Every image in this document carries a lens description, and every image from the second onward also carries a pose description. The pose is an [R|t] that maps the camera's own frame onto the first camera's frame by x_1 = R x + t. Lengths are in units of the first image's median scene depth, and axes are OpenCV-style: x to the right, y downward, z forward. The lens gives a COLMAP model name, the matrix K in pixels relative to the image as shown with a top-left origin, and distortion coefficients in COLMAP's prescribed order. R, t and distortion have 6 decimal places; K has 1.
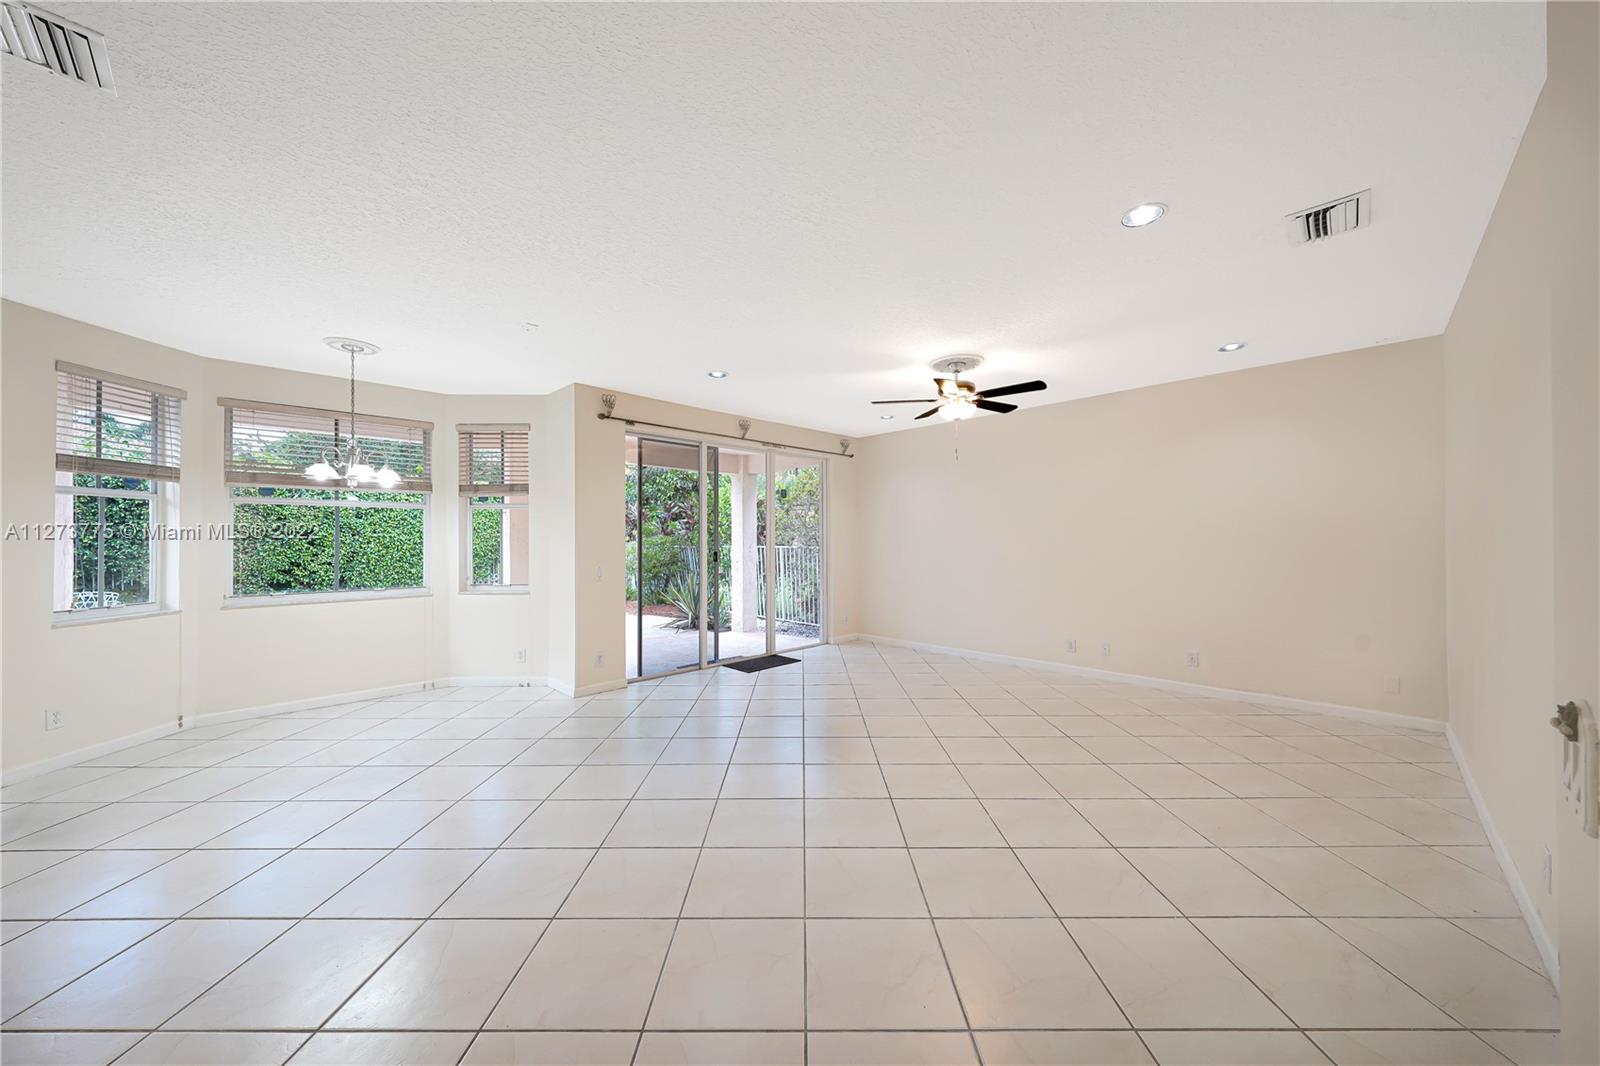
lens RADIAL K [[557.3, 0, 807.3], [0, 557.3, 536.0], [0, 0, 1]] dist [0.000651, -0.000063]
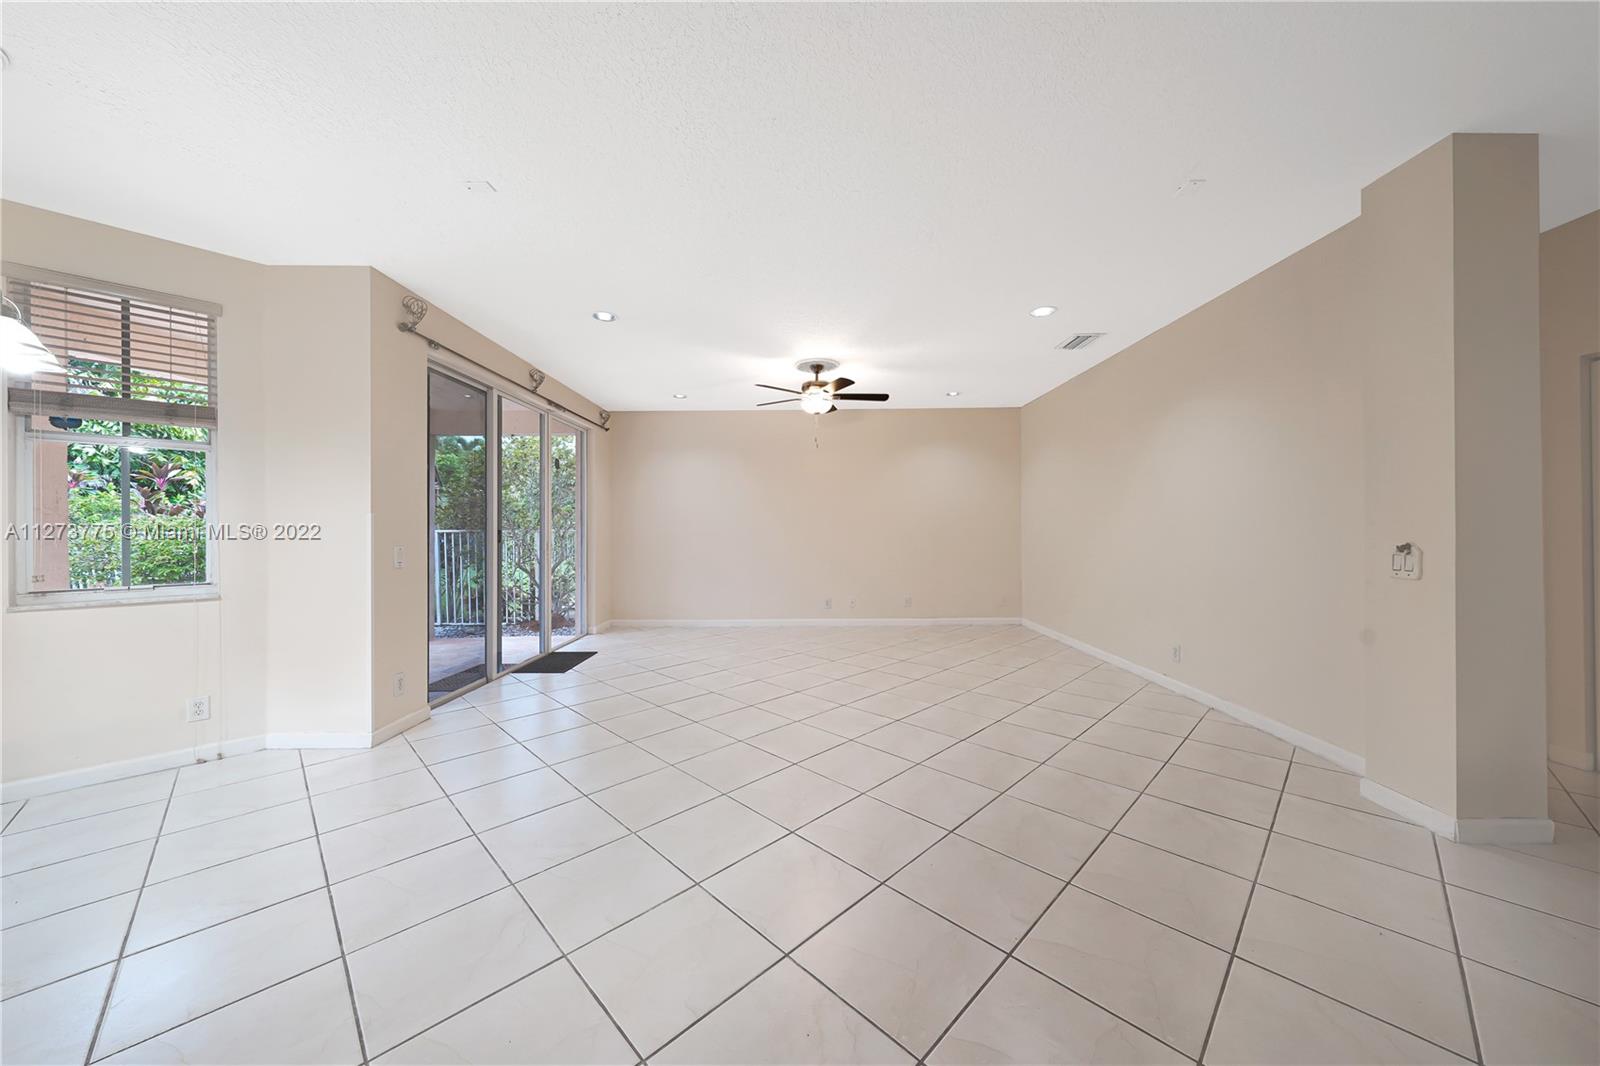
lens RADIAL K [[557.3, 0, 795.1], [0, 557.3, 525.3], [0, 0, 1]] dist [0.000651, -0.000063]
pose [[0.700290, 0.007362, 0.713820, -0.494933], [-0.002378, 0.999965, -0.007980, 0.031063], [-0.713854, 0.003891, 0.700283, 0.172059]]
